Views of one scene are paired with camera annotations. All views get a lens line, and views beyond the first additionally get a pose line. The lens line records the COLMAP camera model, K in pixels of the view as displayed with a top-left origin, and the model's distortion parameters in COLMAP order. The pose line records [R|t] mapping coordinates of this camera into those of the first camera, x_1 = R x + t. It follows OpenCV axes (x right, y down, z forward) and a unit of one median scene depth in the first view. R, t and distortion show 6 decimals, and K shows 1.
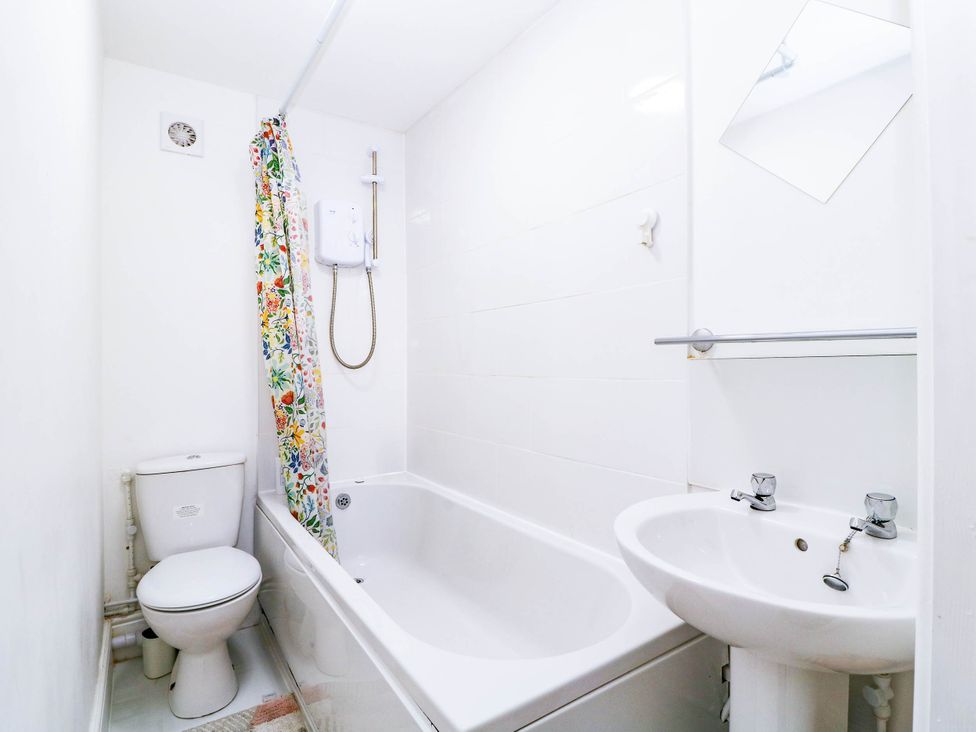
lens RADIAL K [[510.3, 0, 488.0], [0, 510.3, 366.0], [0, 0, 1]] dist [0.000229, -0.019511]
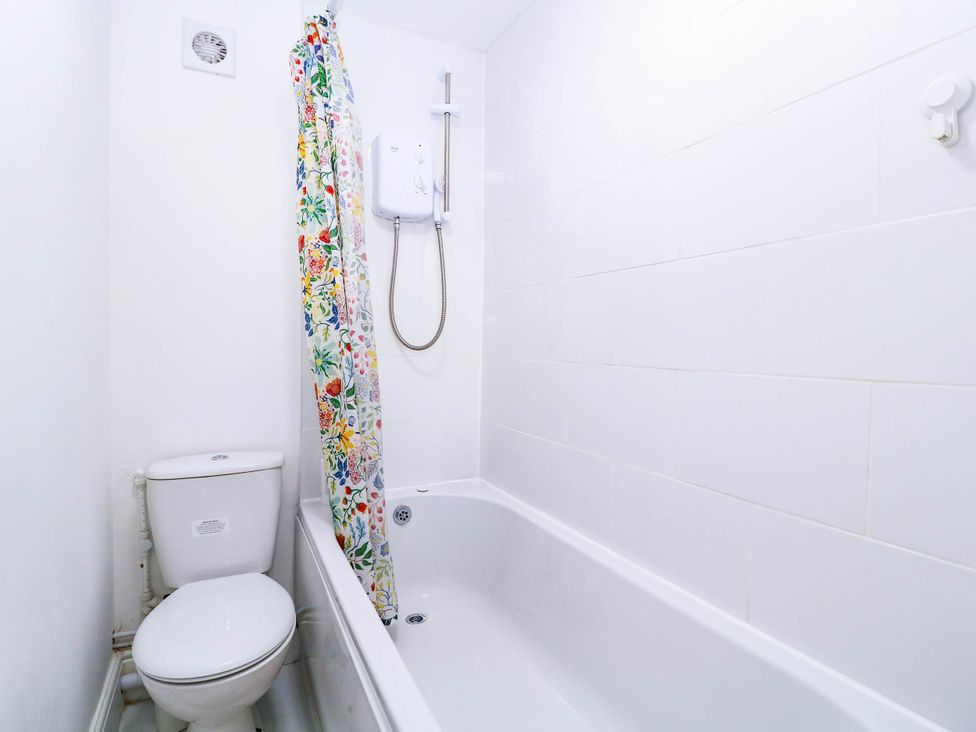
lens RADIAL K [[510.3, 0, 488.0], [0, 510.3, 366.0], [0, 0, 1]] dist [0.000229, -0.019511]
pose [[0.993251, 0.025325, -0.113187, -0.076161], [-0.021138, 0.999053, 0.038038, -0.003028], [0.114043, -0.035388, 0.992845, 0.264811]]
